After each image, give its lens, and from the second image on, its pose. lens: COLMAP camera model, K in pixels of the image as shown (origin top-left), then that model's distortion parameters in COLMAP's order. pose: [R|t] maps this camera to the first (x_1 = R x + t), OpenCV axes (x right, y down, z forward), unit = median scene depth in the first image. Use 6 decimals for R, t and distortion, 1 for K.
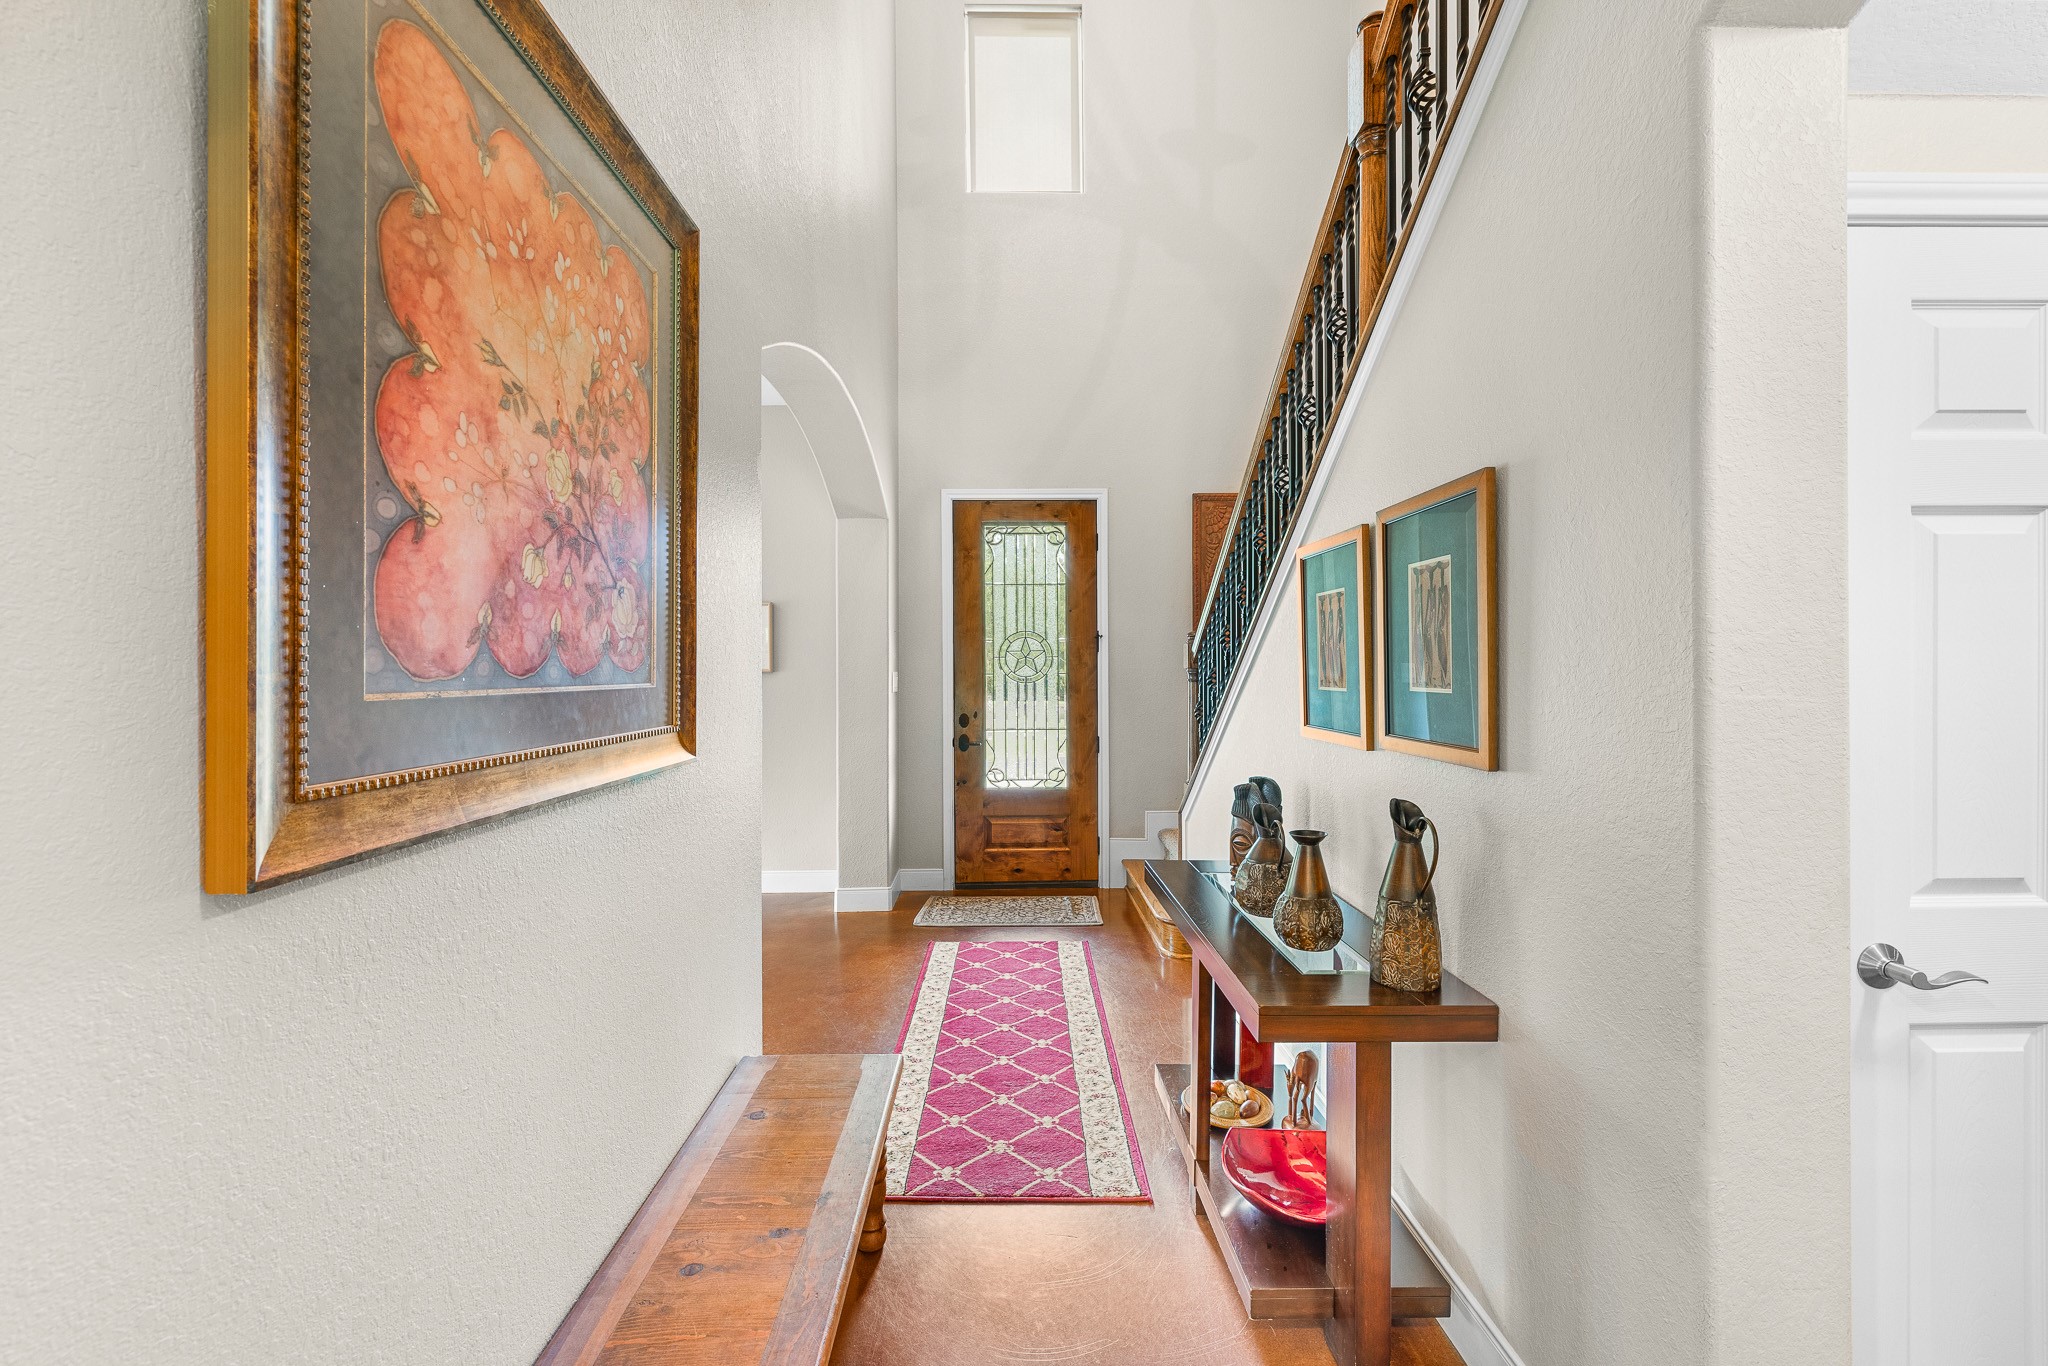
lens RADIAL K [[873.3, 0, 1024.0], [0, 873.3, 683.0], [0, 0, 1]] dist [-0.000992, 0.000013]
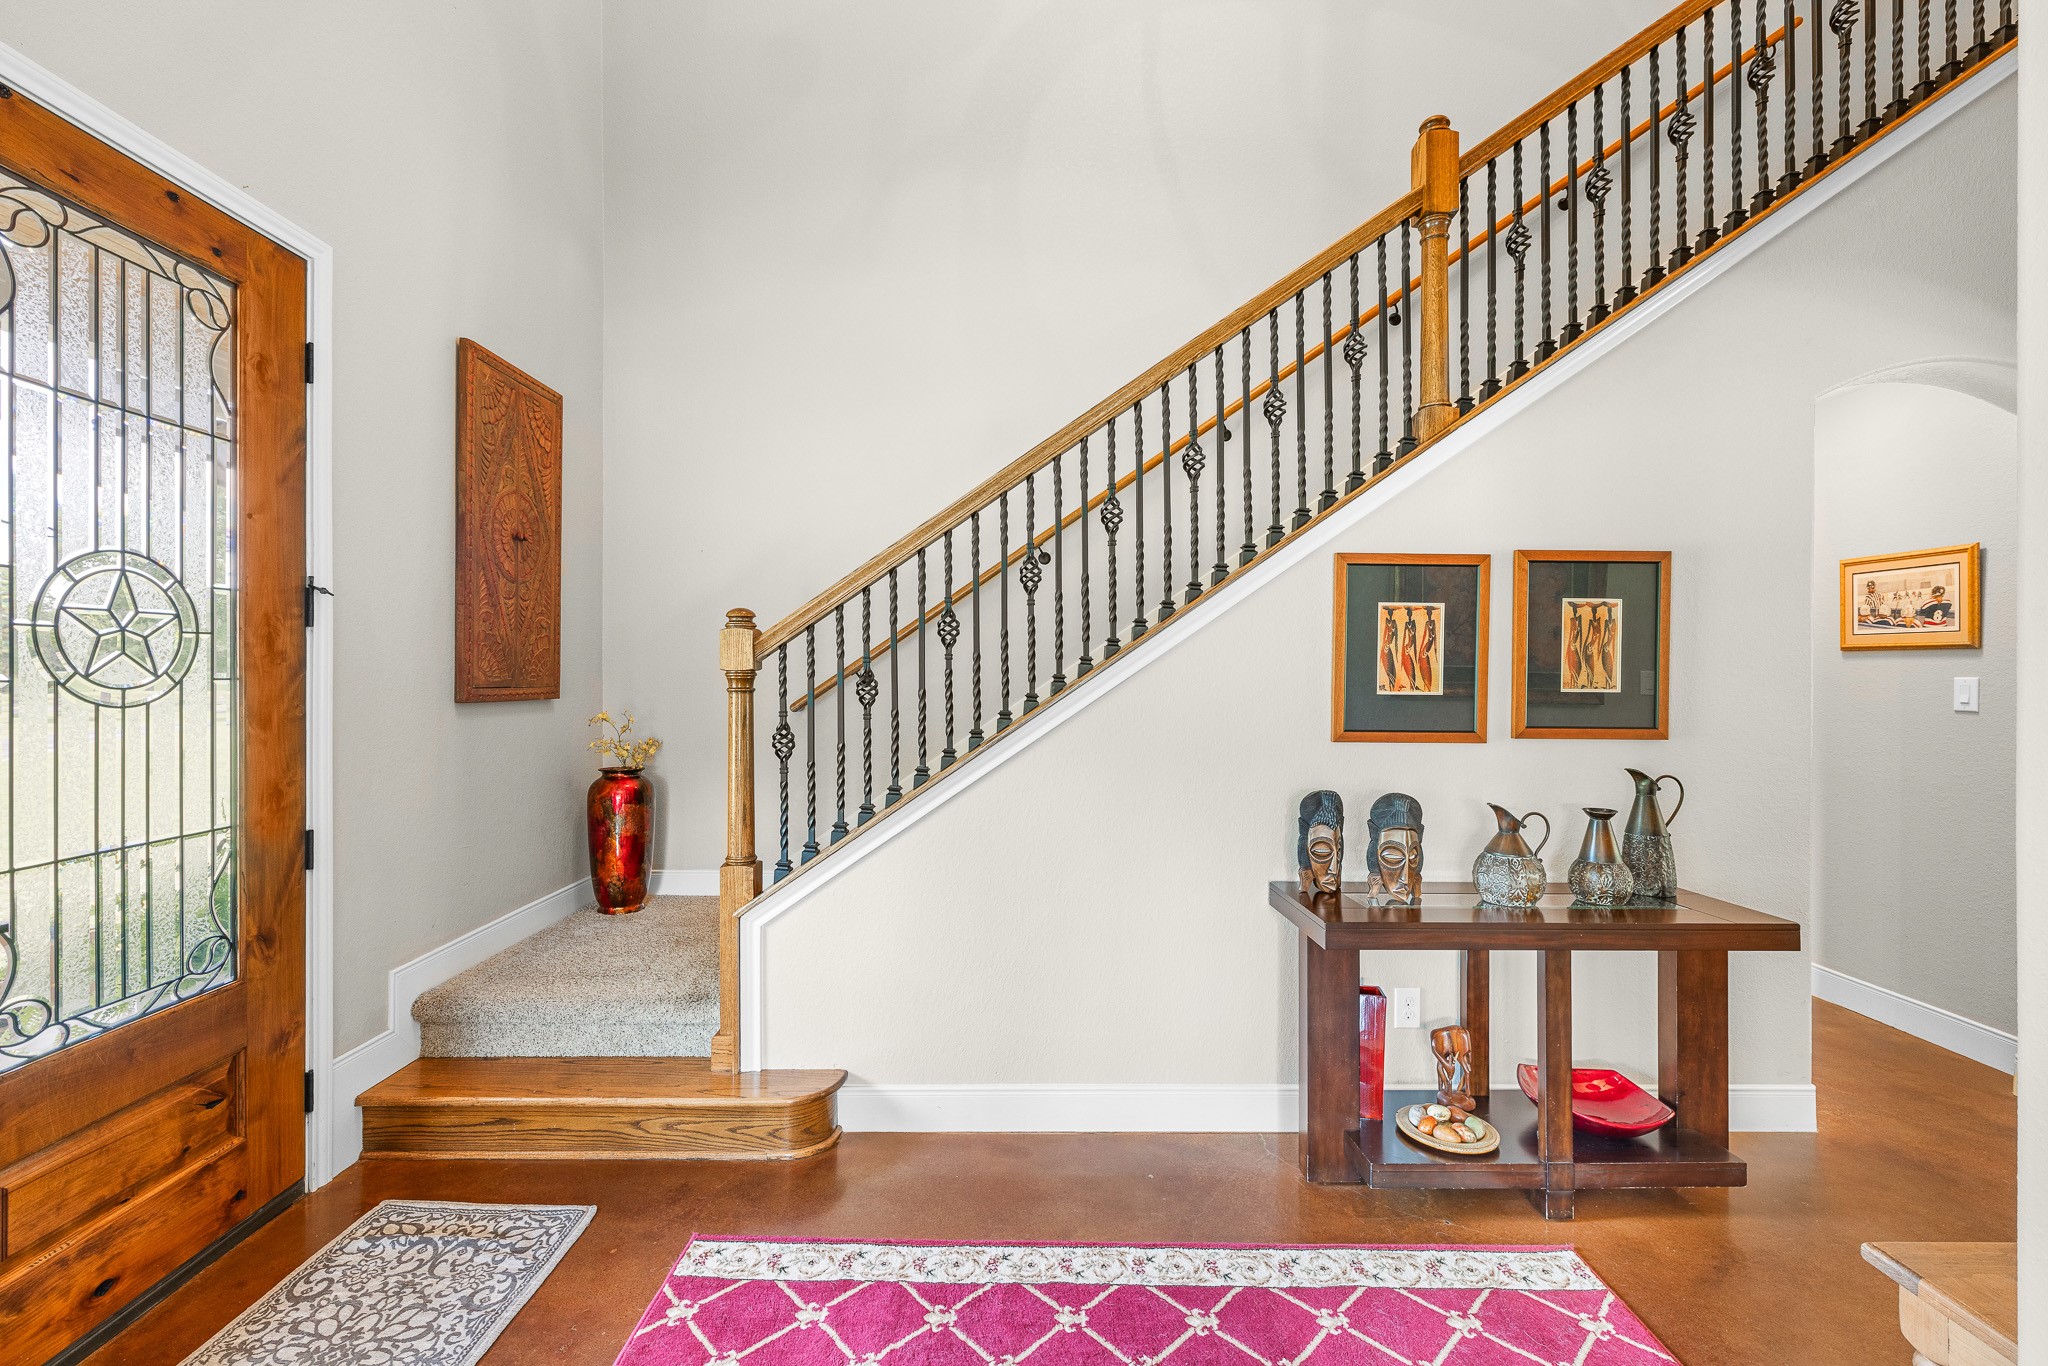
lens RADIAL K [[873.3, 0, 1024.0], [0, 873.3, 683.0], [0, 0, 1]] dist [-0.000992, 0.000013]
pose [[0.007496, -0.004888, 0.999960, -0.329235], [0.008926, 0.999949, 0.004821, -0.008433], [-0.999932, 0.008890, 0.007539, 0.656454]]
